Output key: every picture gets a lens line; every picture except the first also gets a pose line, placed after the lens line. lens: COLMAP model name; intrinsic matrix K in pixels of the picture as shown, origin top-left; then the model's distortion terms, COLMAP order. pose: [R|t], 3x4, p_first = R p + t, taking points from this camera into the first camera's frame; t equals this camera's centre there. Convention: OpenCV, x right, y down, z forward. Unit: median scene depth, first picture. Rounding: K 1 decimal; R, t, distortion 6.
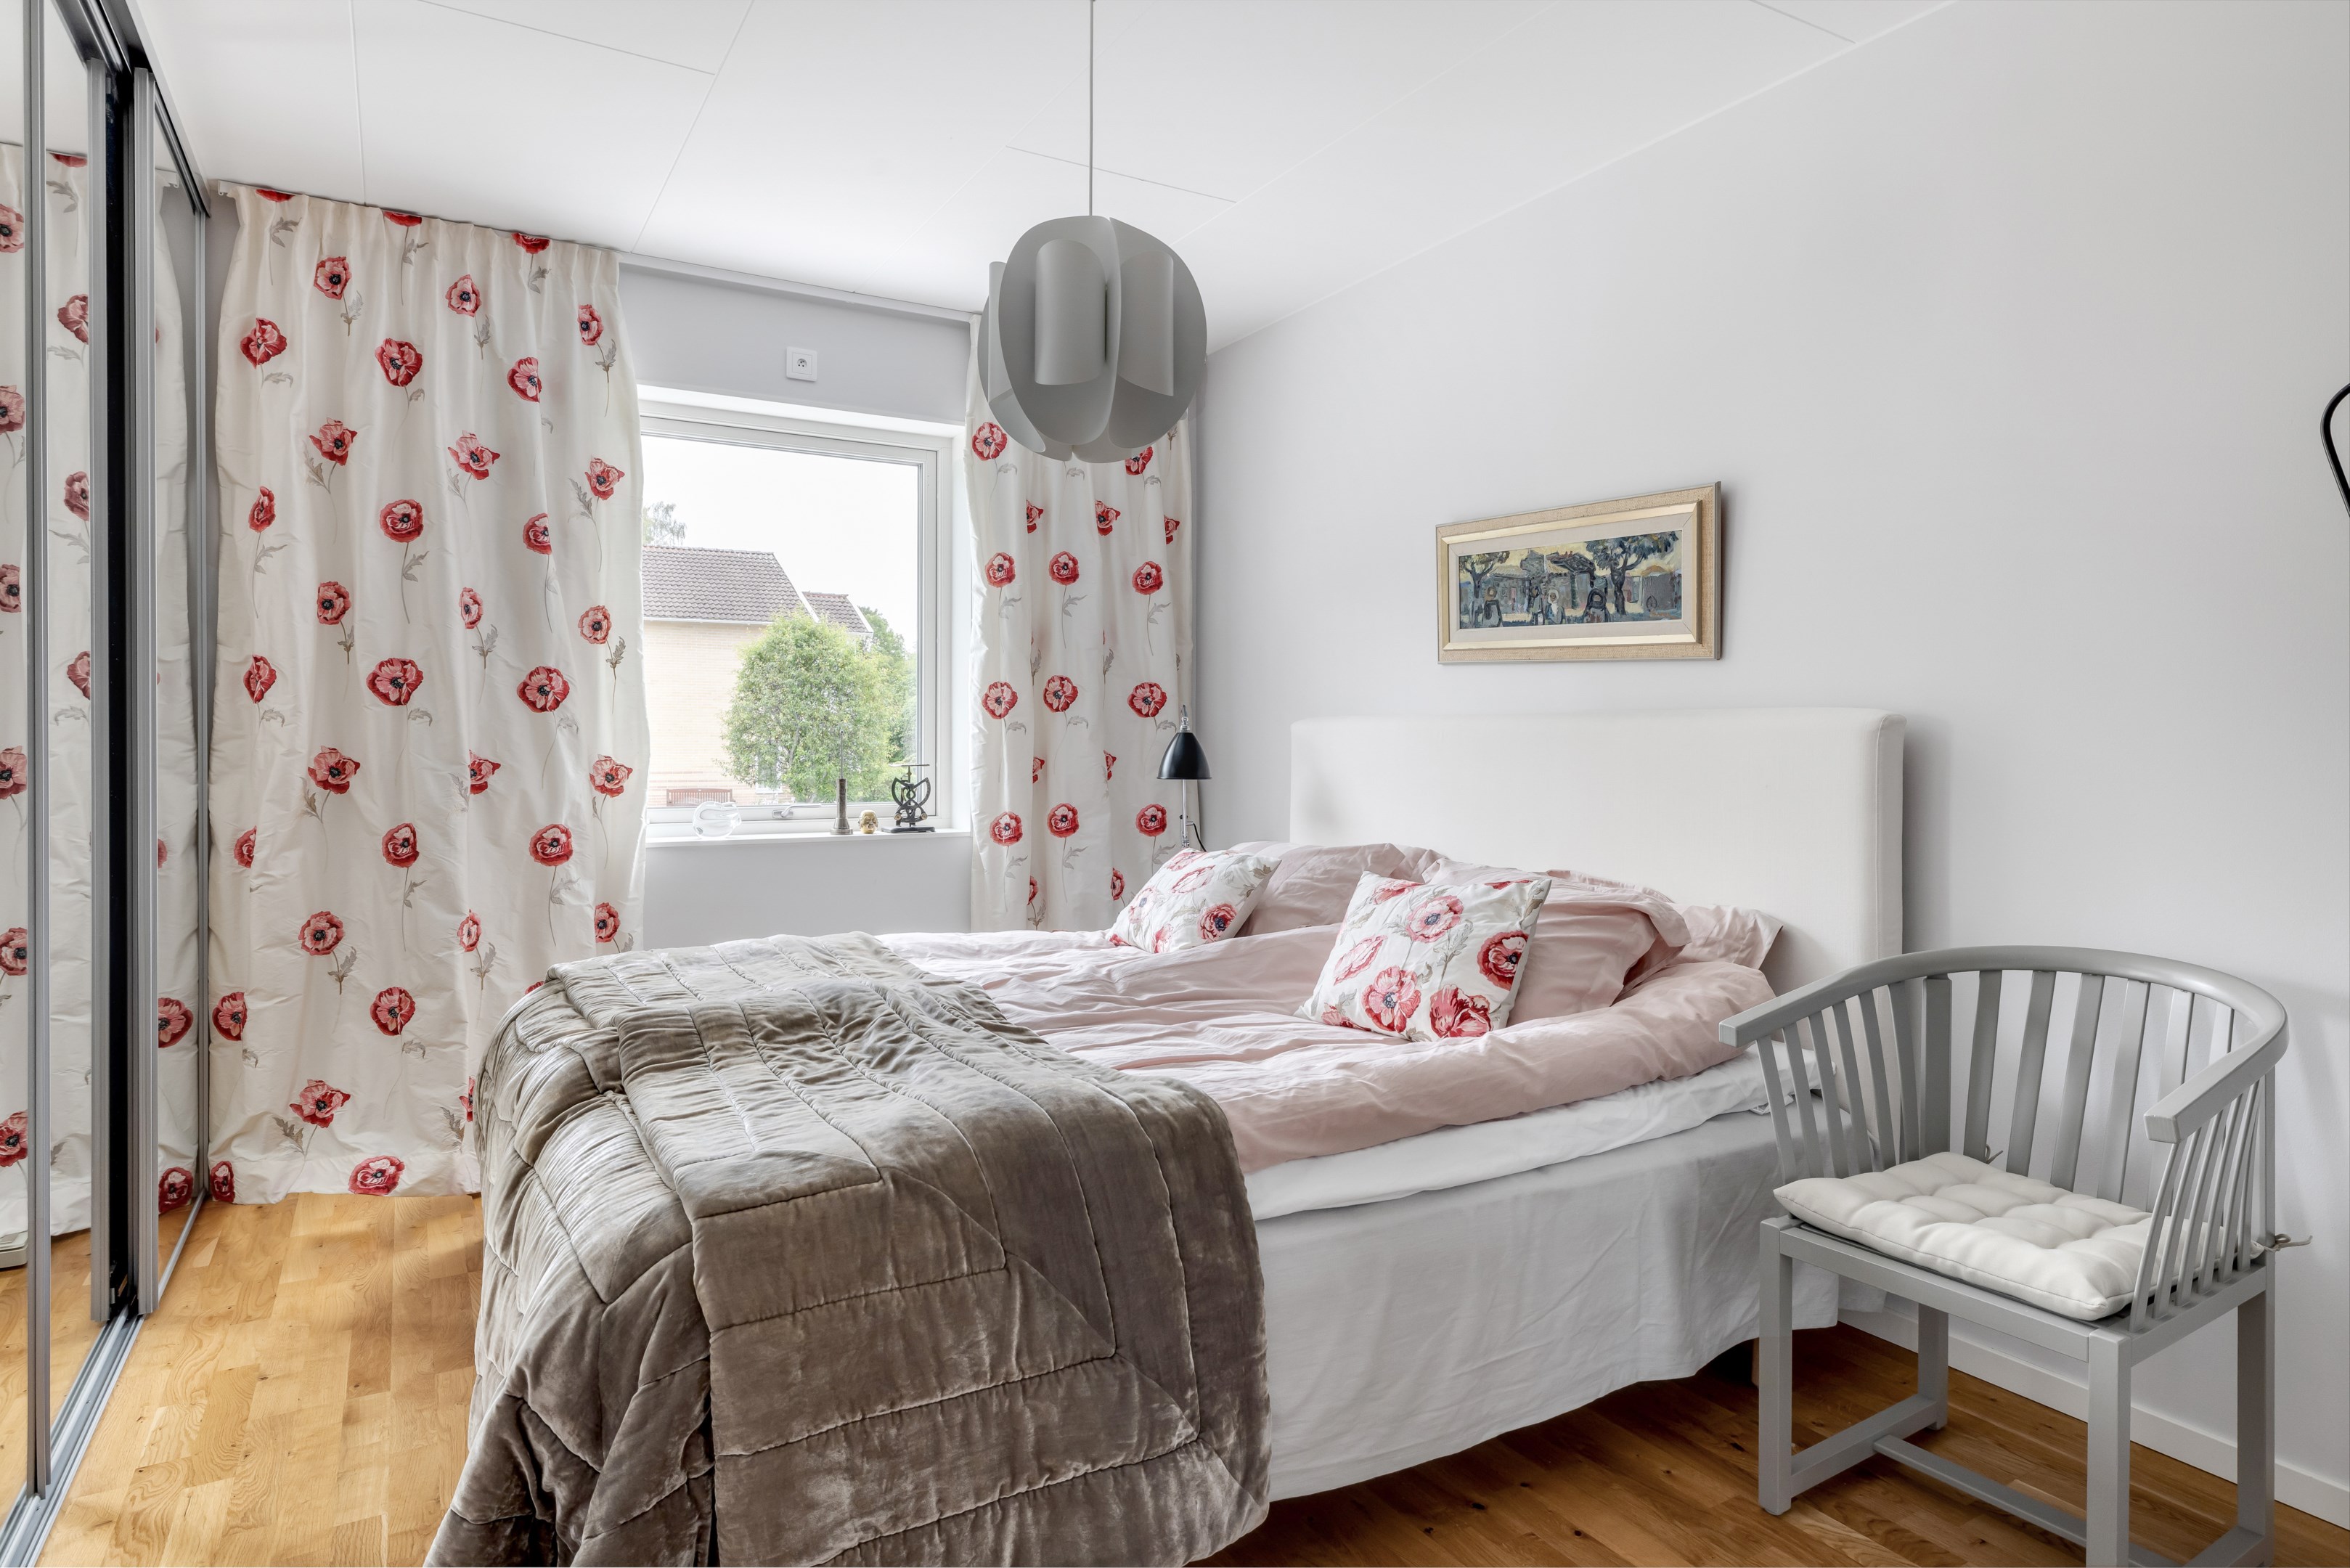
lens RADIAL K [[1311.1, 0, 1185.1], [0, 1311.1, 742.5], [0, 0, 1]] dist [-0.000677, -0.000195]
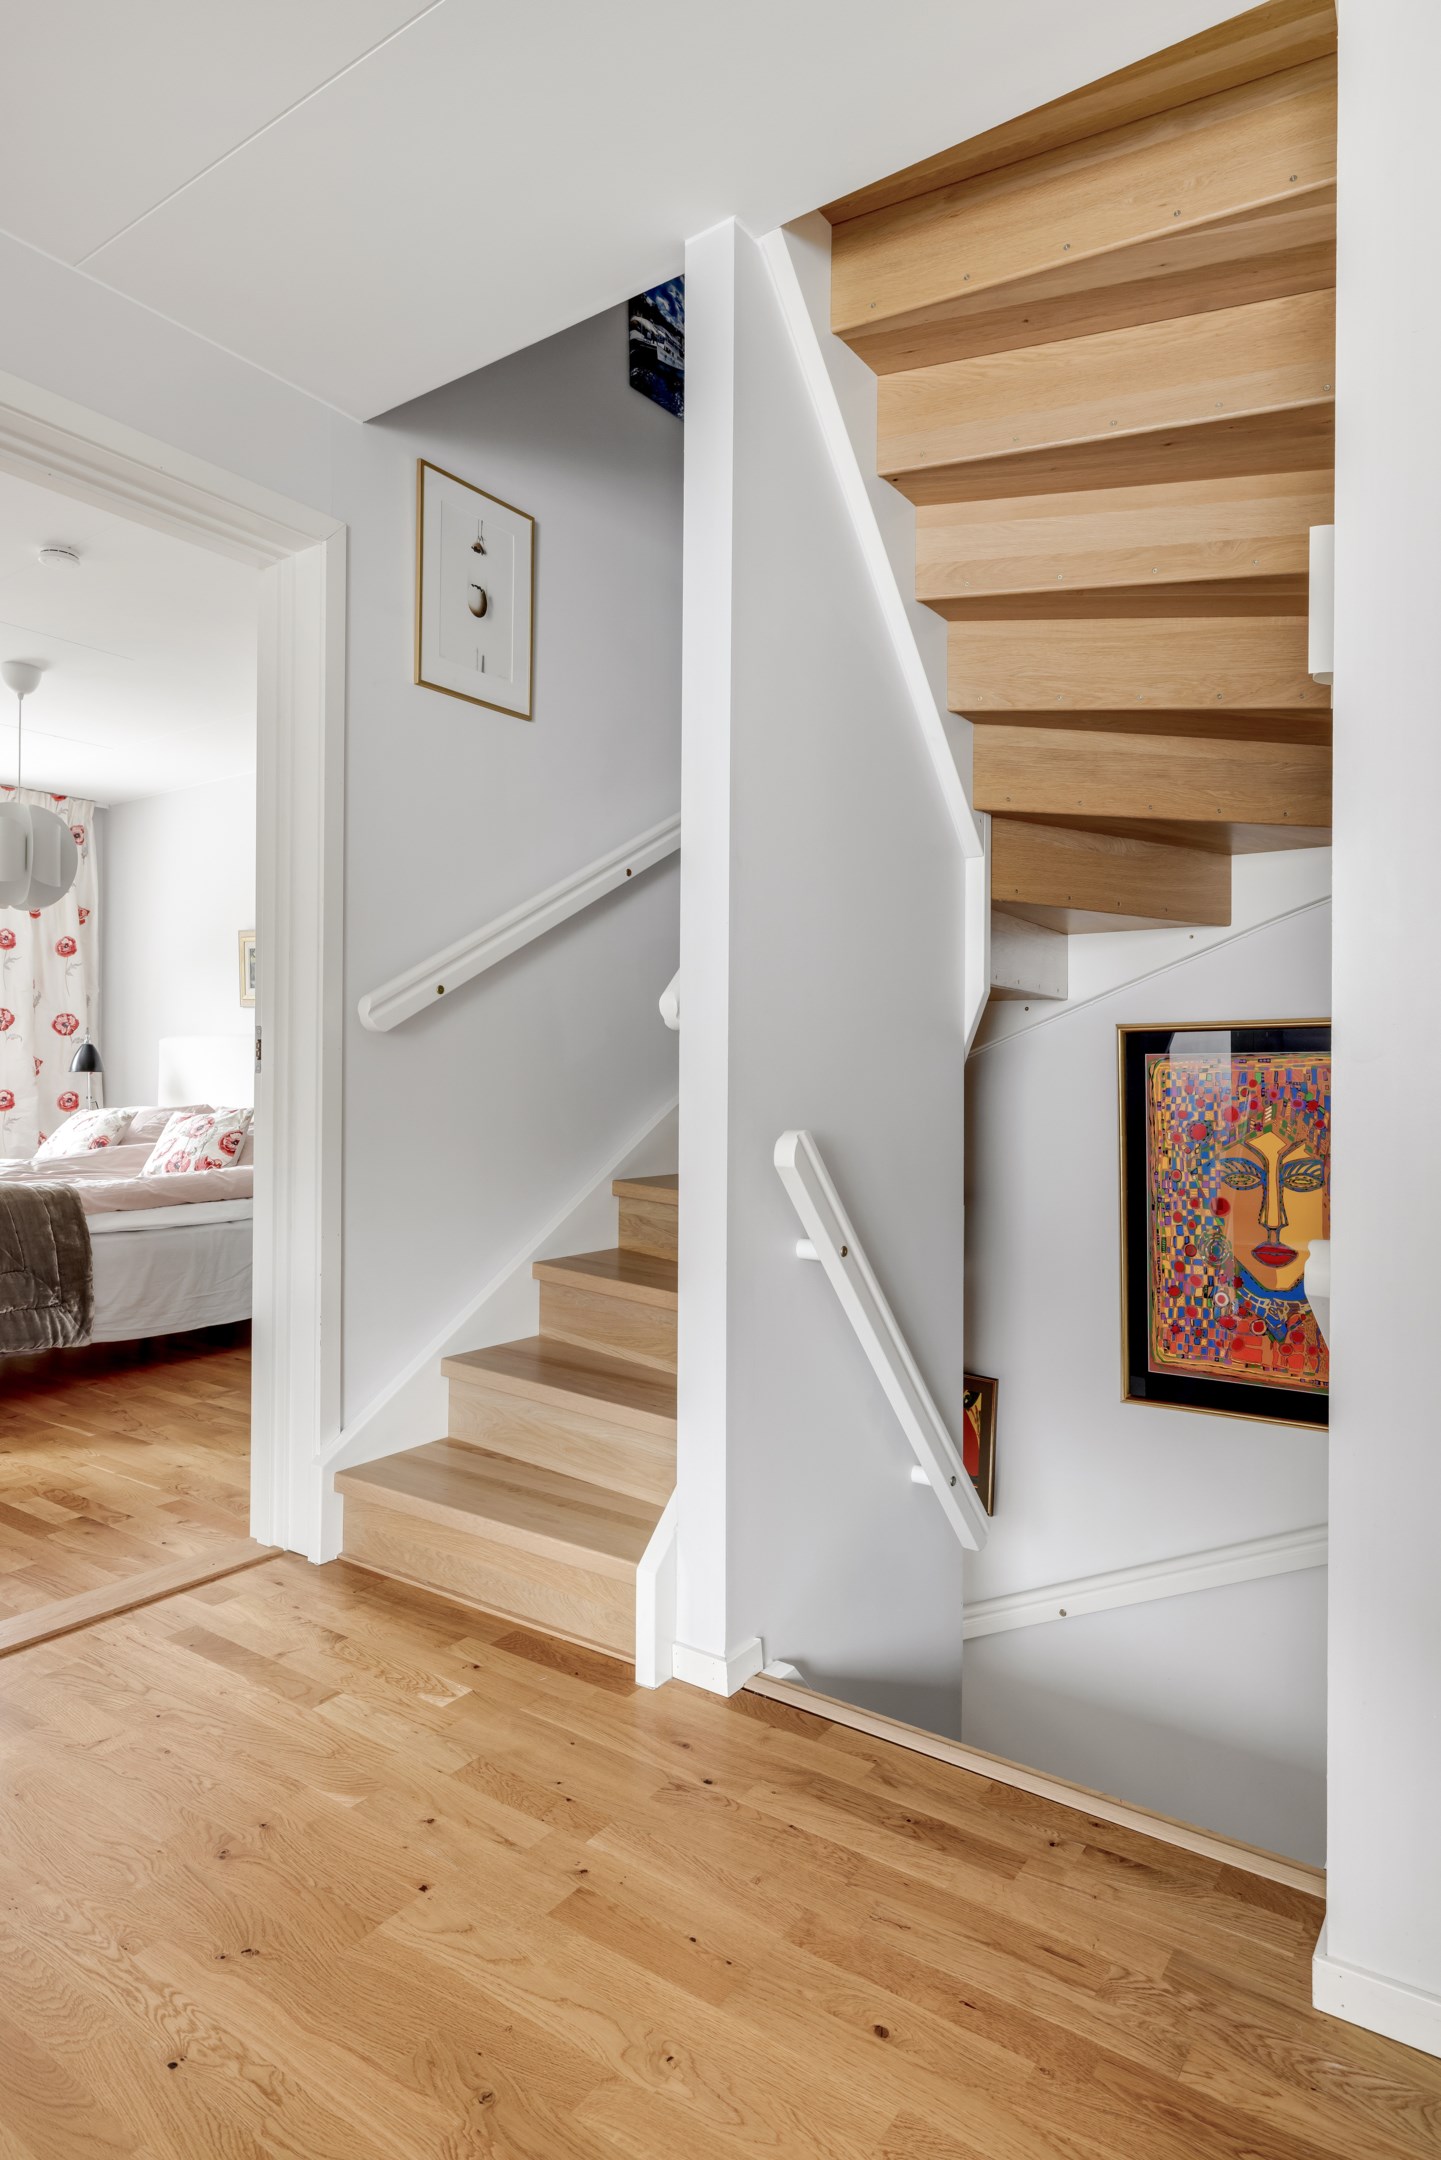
lens RADIAL K [[1259.0, 0, 680.3], [0, 1259.0, 1062.3], [0, 0, 1]] dist [0.026032, 0.000240]
pose [[0.922244, 0.004828, 0.386578, 0.110425], [-0.001241, 0.999954, -0.009527, 0.045274], [-0.386606, 0.008307, 0.922207, -1.174026]]
